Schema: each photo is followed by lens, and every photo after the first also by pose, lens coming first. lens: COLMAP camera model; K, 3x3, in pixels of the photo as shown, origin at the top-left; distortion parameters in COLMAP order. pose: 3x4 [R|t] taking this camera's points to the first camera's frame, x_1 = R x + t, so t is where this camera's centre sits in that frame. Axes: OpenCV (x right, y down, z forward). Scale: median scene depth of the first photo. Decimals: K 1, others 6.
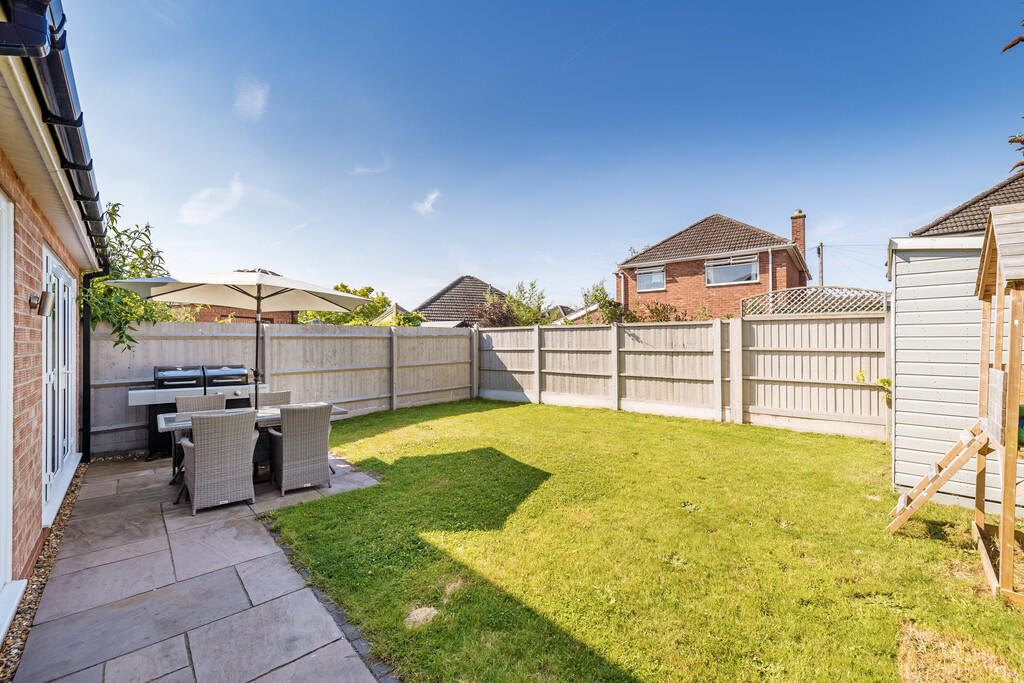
lens RADIAL K [[425.0, 0, 479.0], [0, 425.0, 341.7], [0, 0, 1]] dist [0.007638, -0.001411]
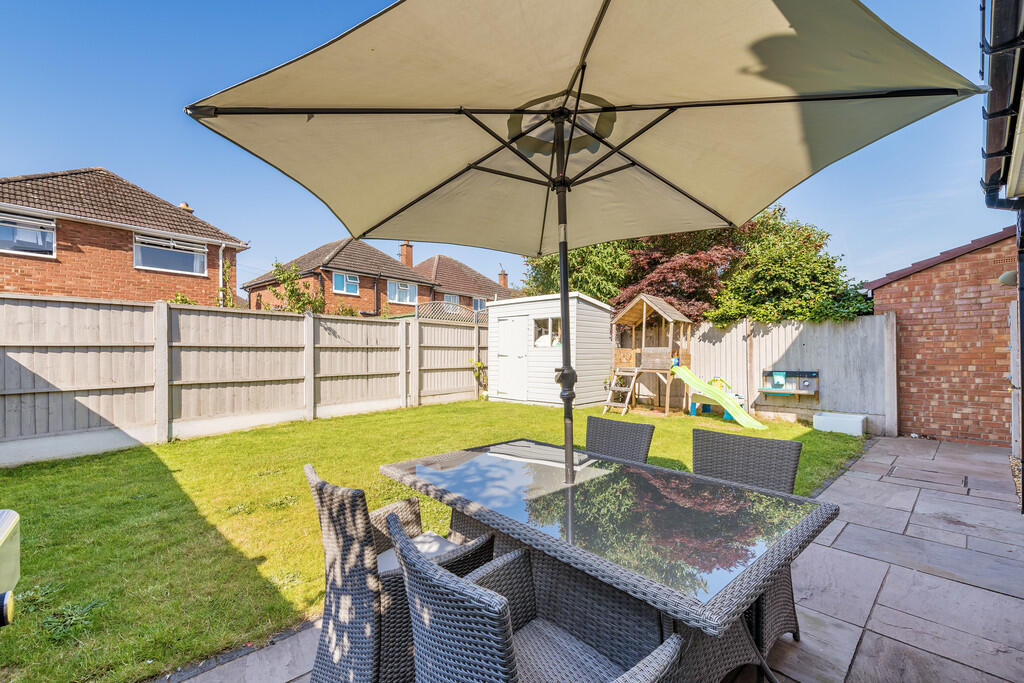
lens RADIAL K [[425.0, 0, 496.0], [0, 425.0, 351.8], [0, 0, 1]] dist [0.007638, -0.001411]
pose [[-0.032449, -0.006495, 0.999452, -0.609132], [-0.010246, 0.999929, 0.006165, 0.026731], [-0.999421, -0.010040, -0.032513, 0.820634]]
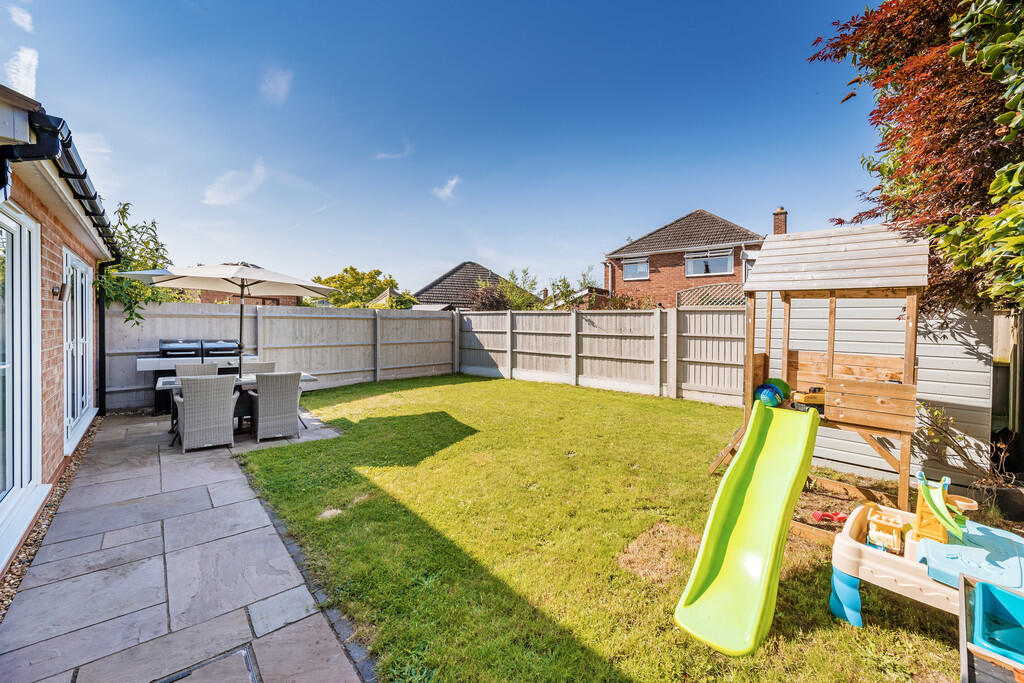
lens RADIAL K [[425.0, 0, 520.8], [0, 425.0, 332.7], [0, 0, 1]] dist [0.007638, -0.001411]
pose [[0.999716, 0.019379, 0.013844, 0.187695], [-0.019692, 0.999545, 0.022861, -0.006657], [-0.013394, -0.023127, 0.999643, -0.171335]]
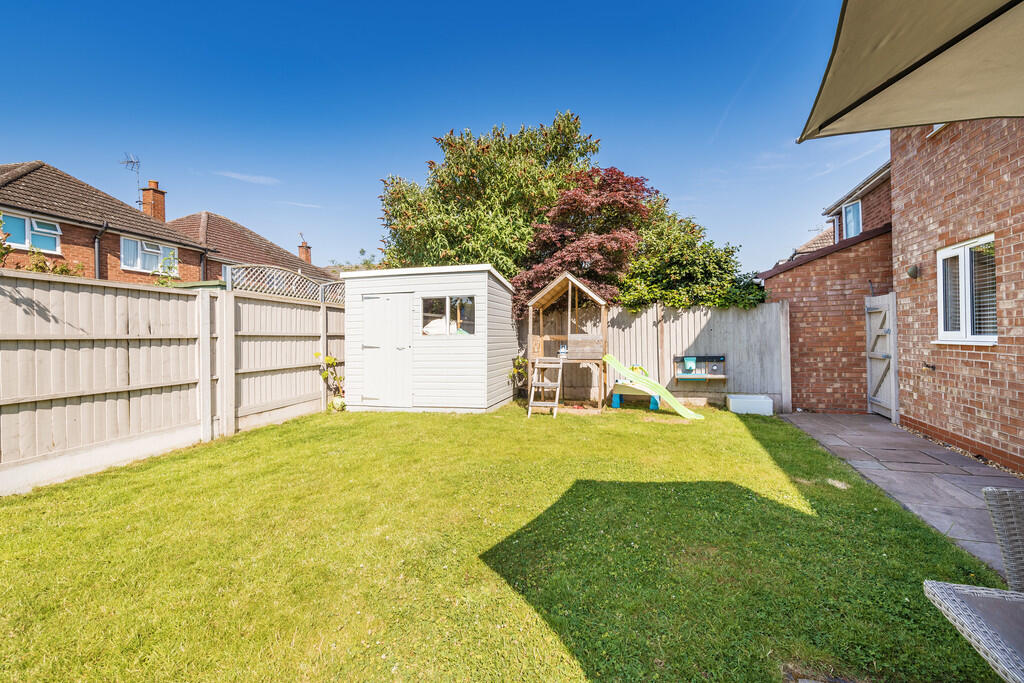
lens RADIAL K [[425.0, 0, 531.8], [0, 425.0, 331.9], [0, 0, 1]] dist [0.007638, -0.001411]
pose [[-0.543900, 0.009987, 0.839090, -0.291519], [0.002634, 0.999945, -0.010194, 0.023270], [-0.839146, -0.003334, -0.543896, 0.972296]]
